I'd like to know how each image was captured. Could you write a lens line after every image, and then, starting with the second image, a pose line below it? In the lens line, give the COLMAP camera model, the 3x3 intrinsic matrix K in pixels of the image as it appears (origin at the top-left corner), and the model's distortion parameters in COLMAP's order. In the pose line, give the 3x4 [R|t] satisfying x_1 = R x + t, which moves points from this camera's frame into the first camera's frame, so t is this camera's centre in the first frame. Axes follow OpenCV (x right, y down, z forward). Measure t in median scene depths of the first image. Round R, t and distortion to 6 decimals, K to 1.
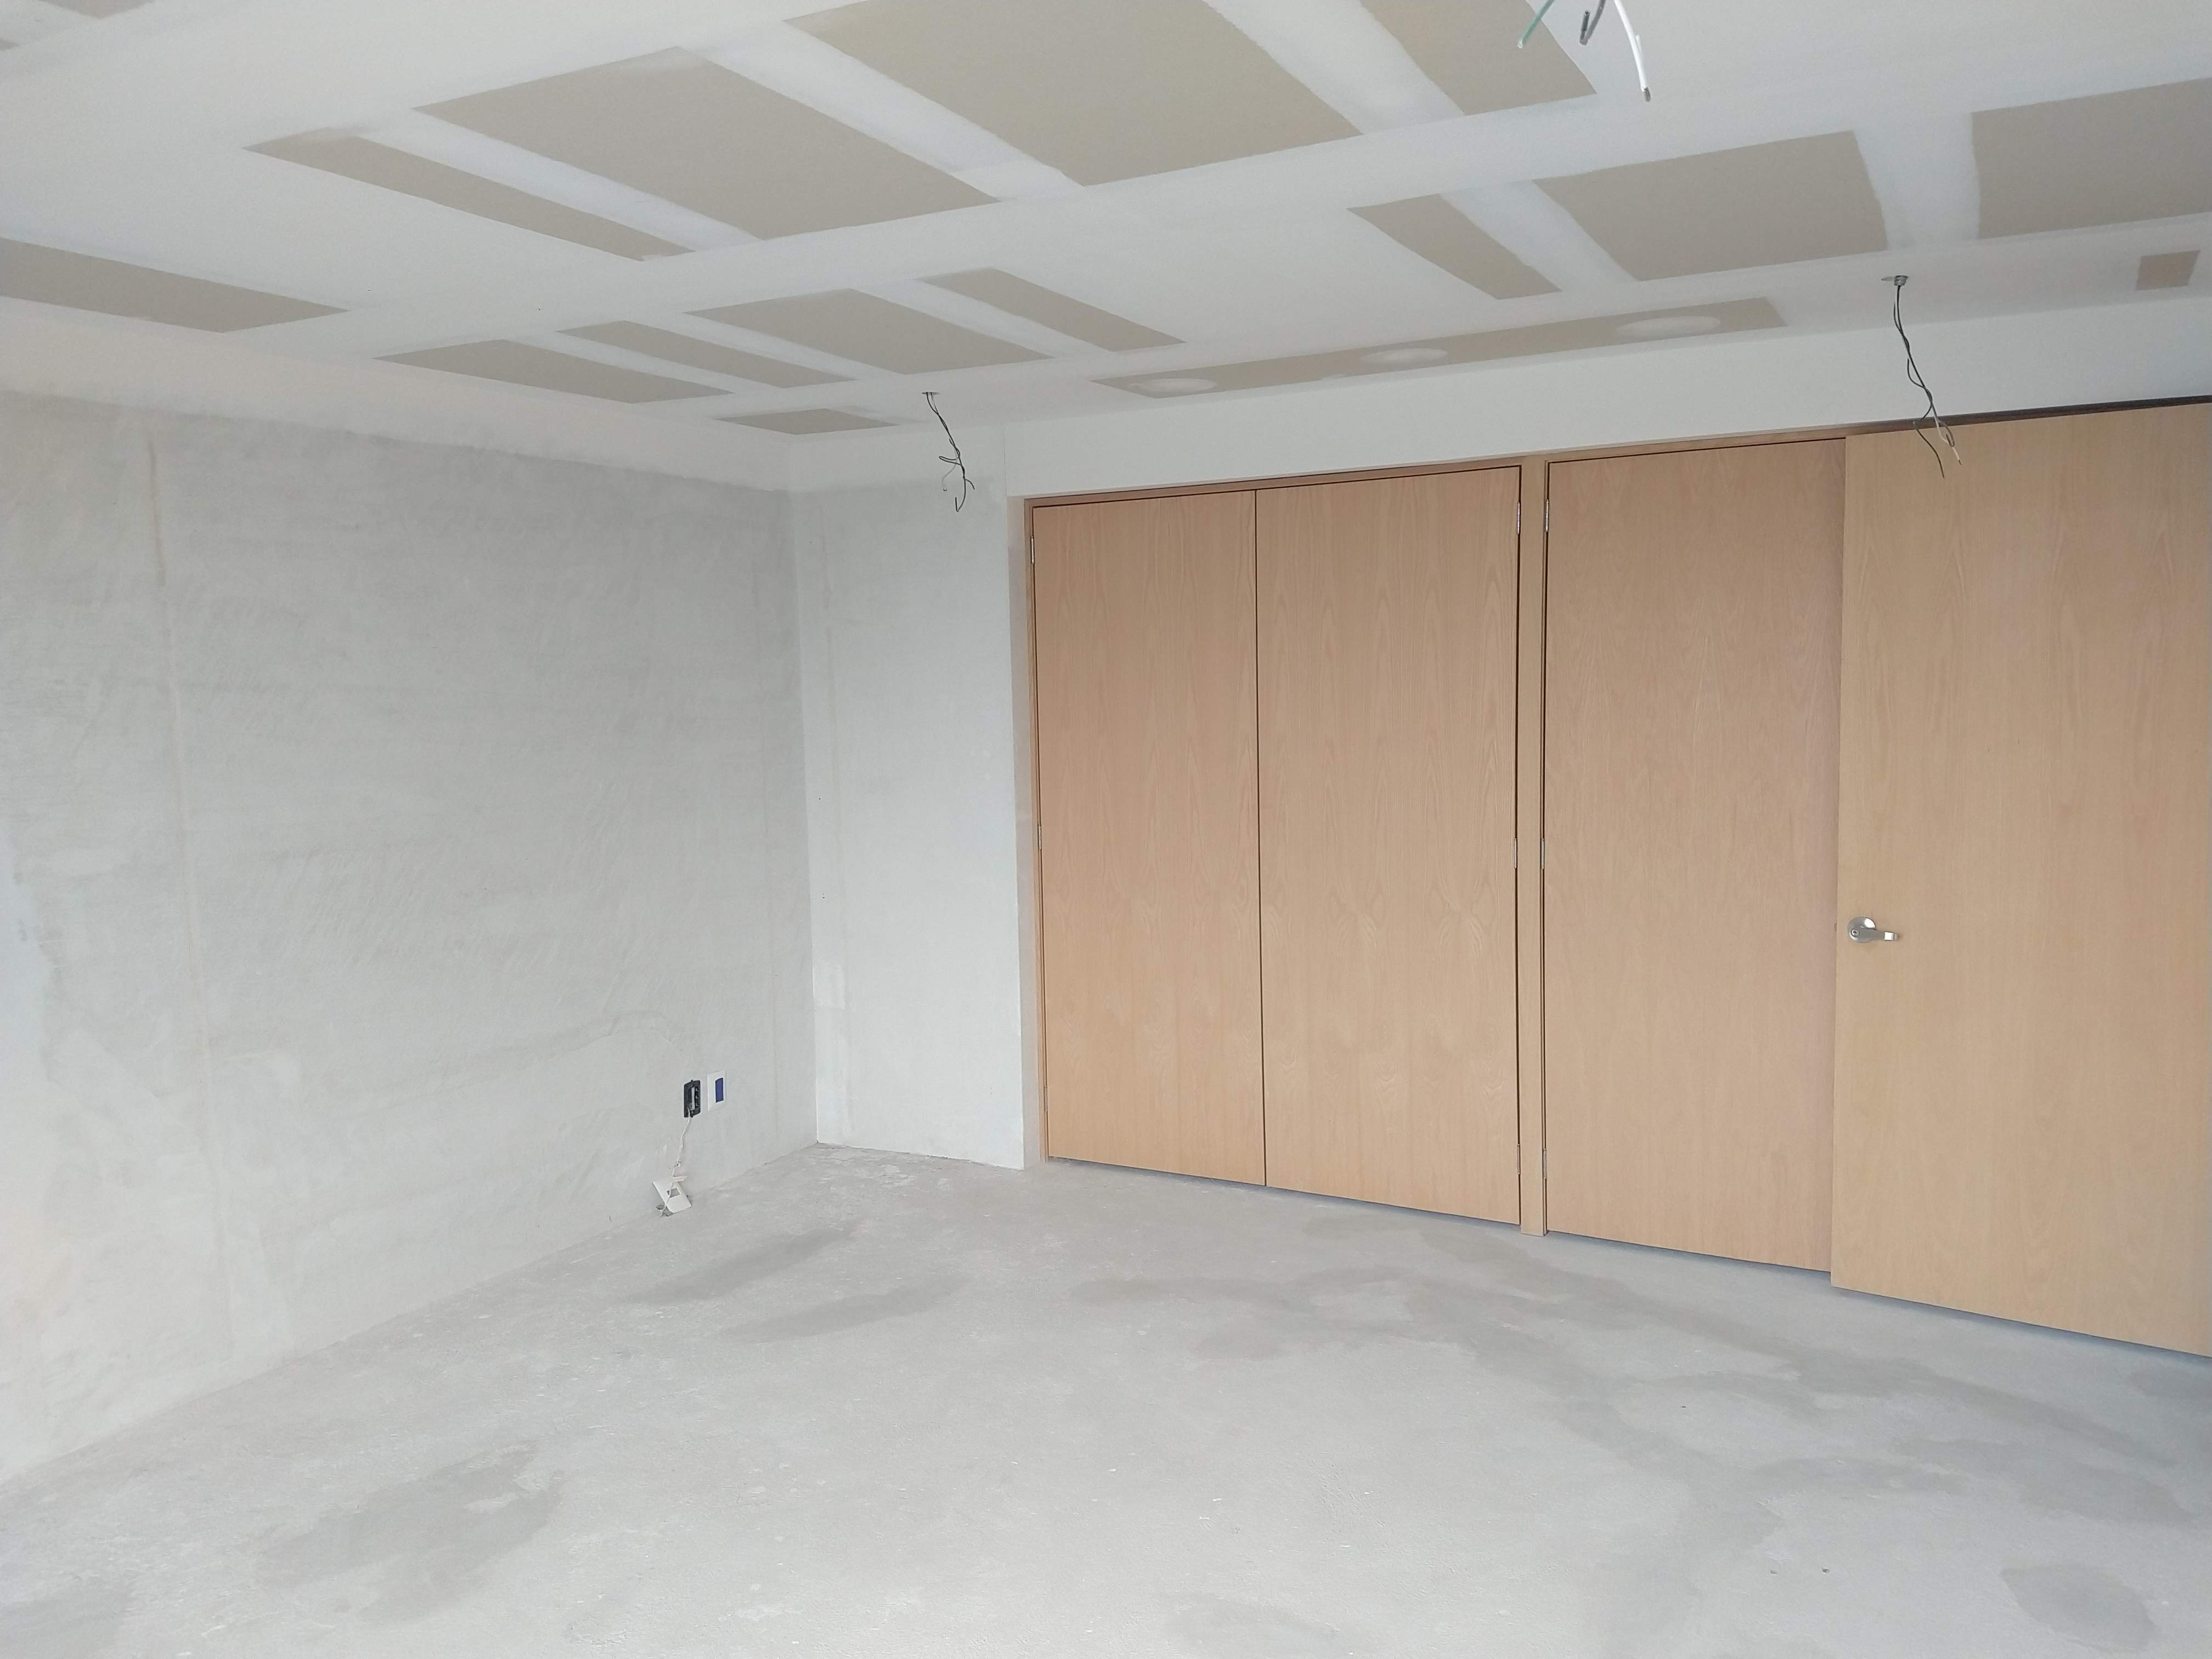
lens RADIAL K [[1701.2, 0, 1094.3], [0, 1701.2, 822.3], [0, 0, 1]] dist [0.207453, -0.362778]
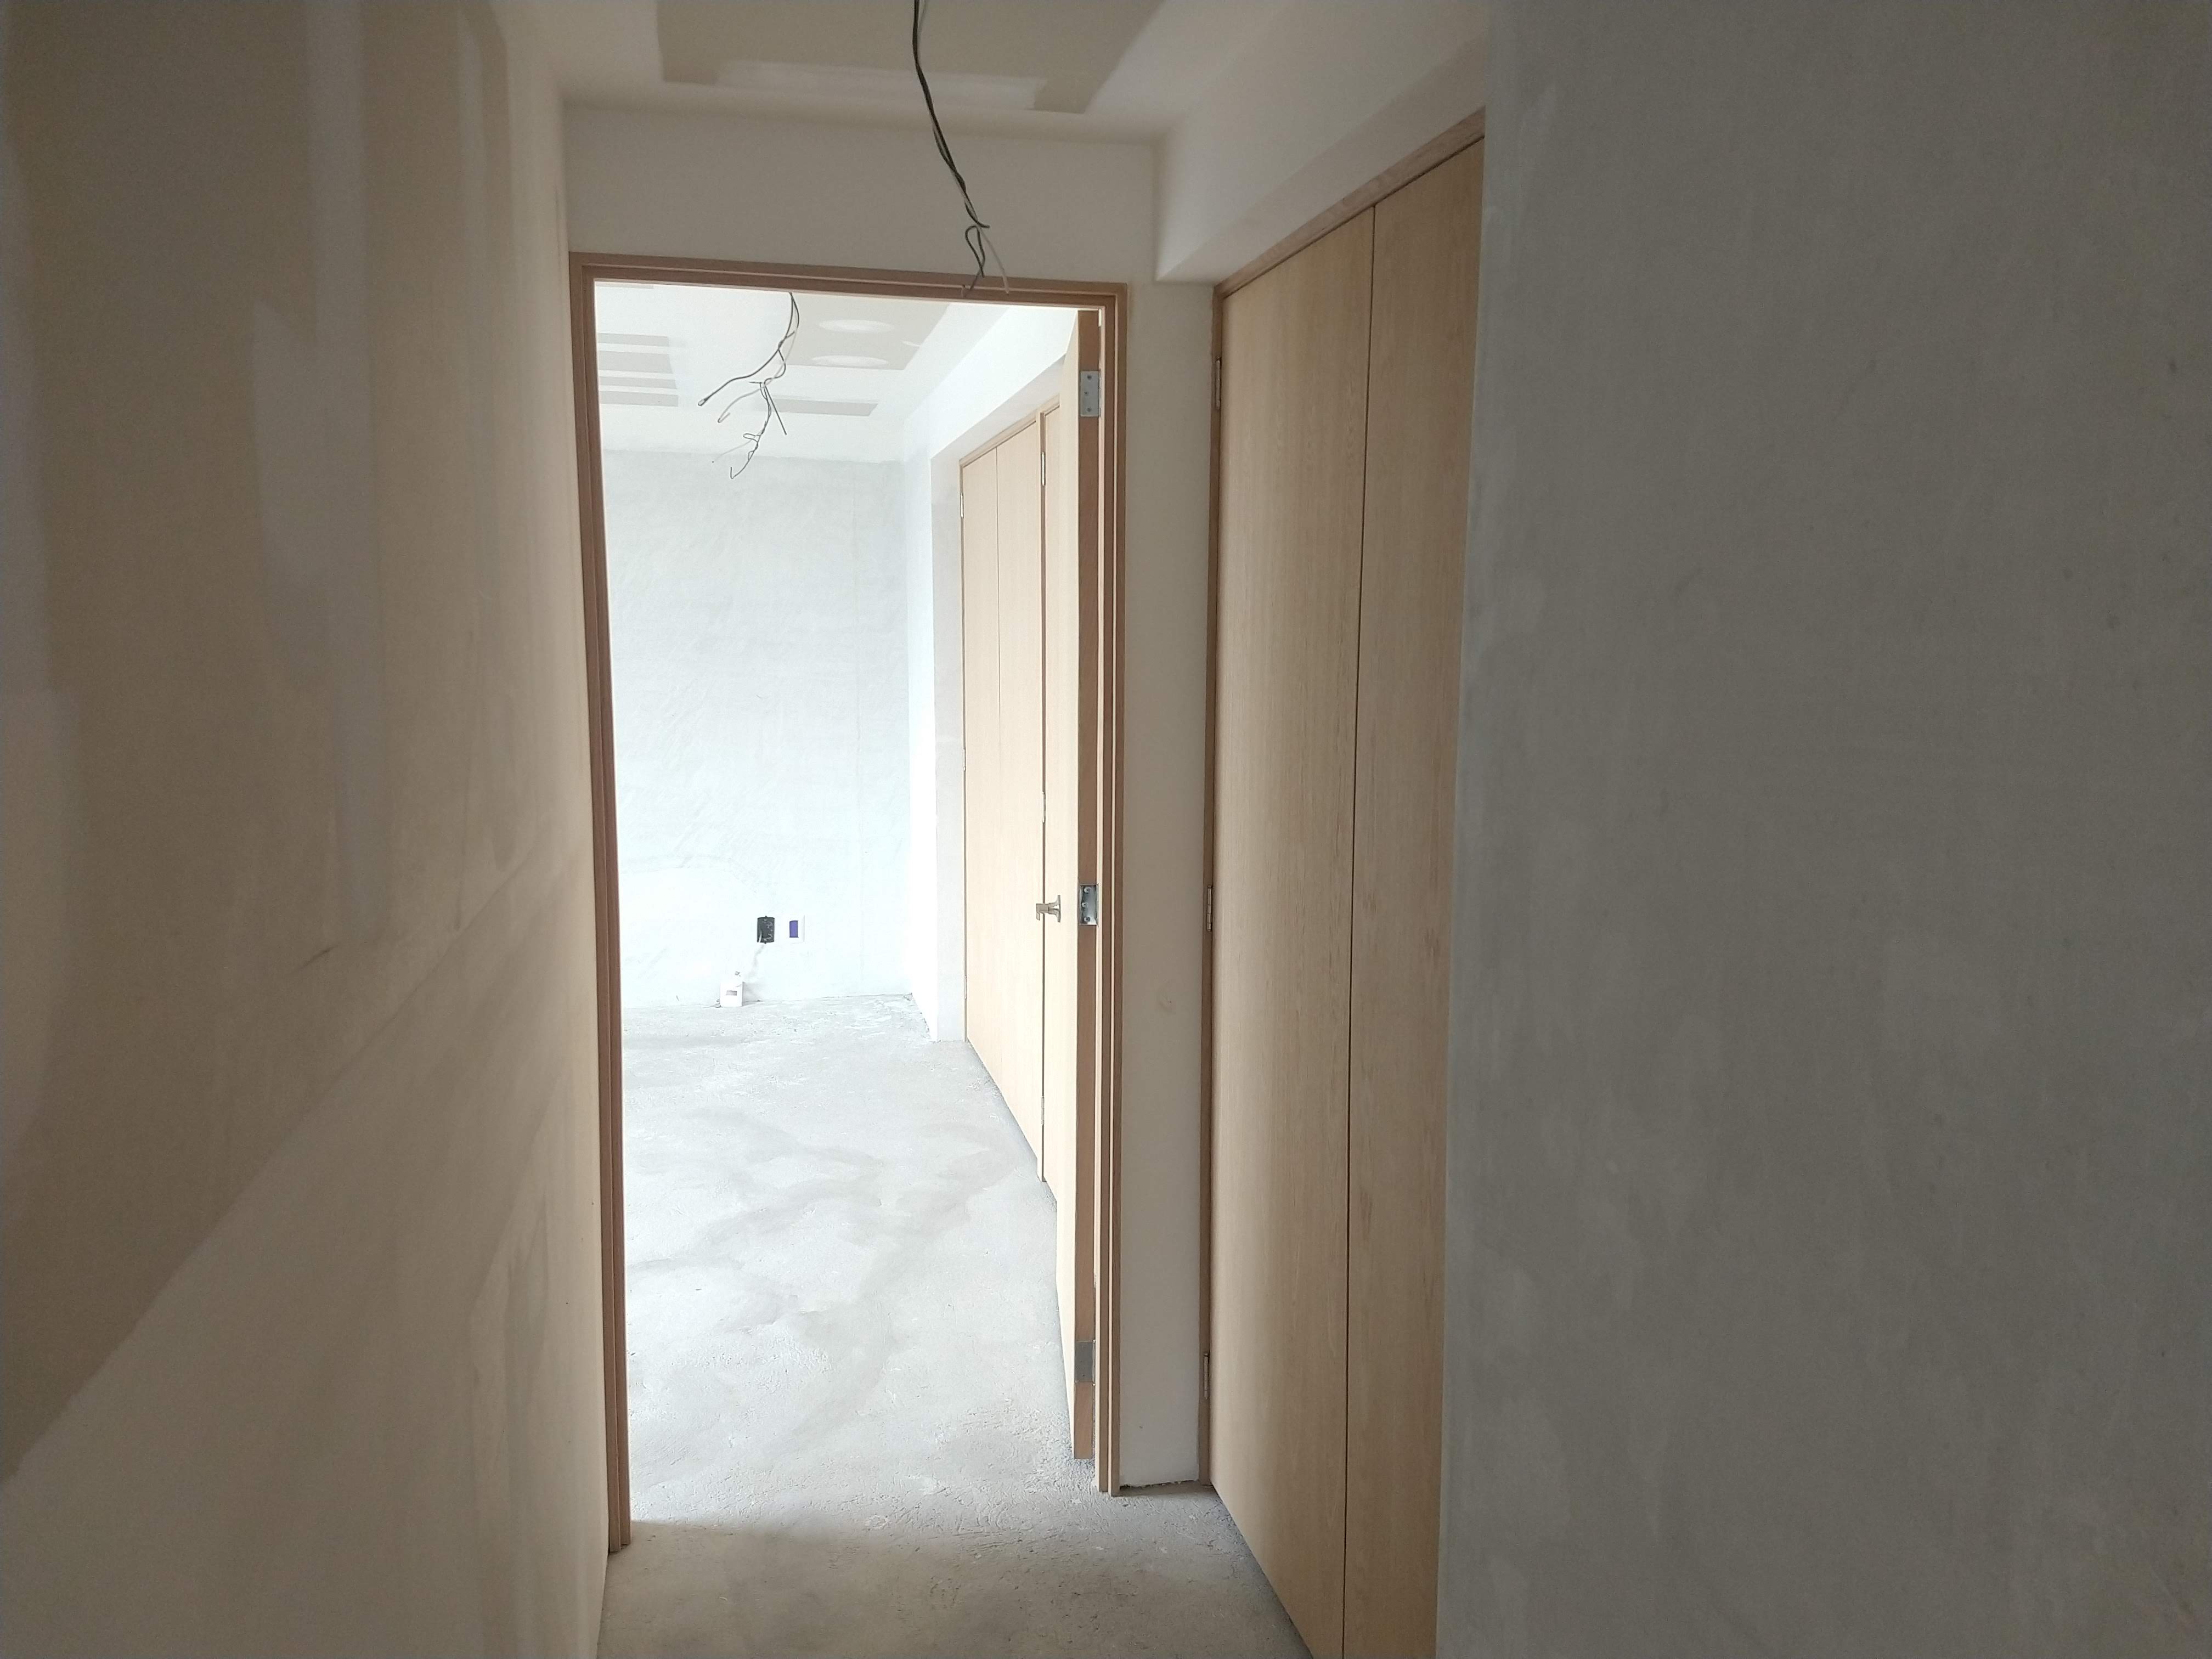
lens RADIAL K [[1701.2, 0, 1094.3], [0, 1701.2, 822.3], [0, 0, 1]] dist [0.207453, -0.362778]
pose [[0.644768, 0.116442, -0.755457, 0.968313], [-0.085904, 0.993106, 0.079754, -0.051946], [0.759535, 0.013474, 0.650326, 0.349438]]
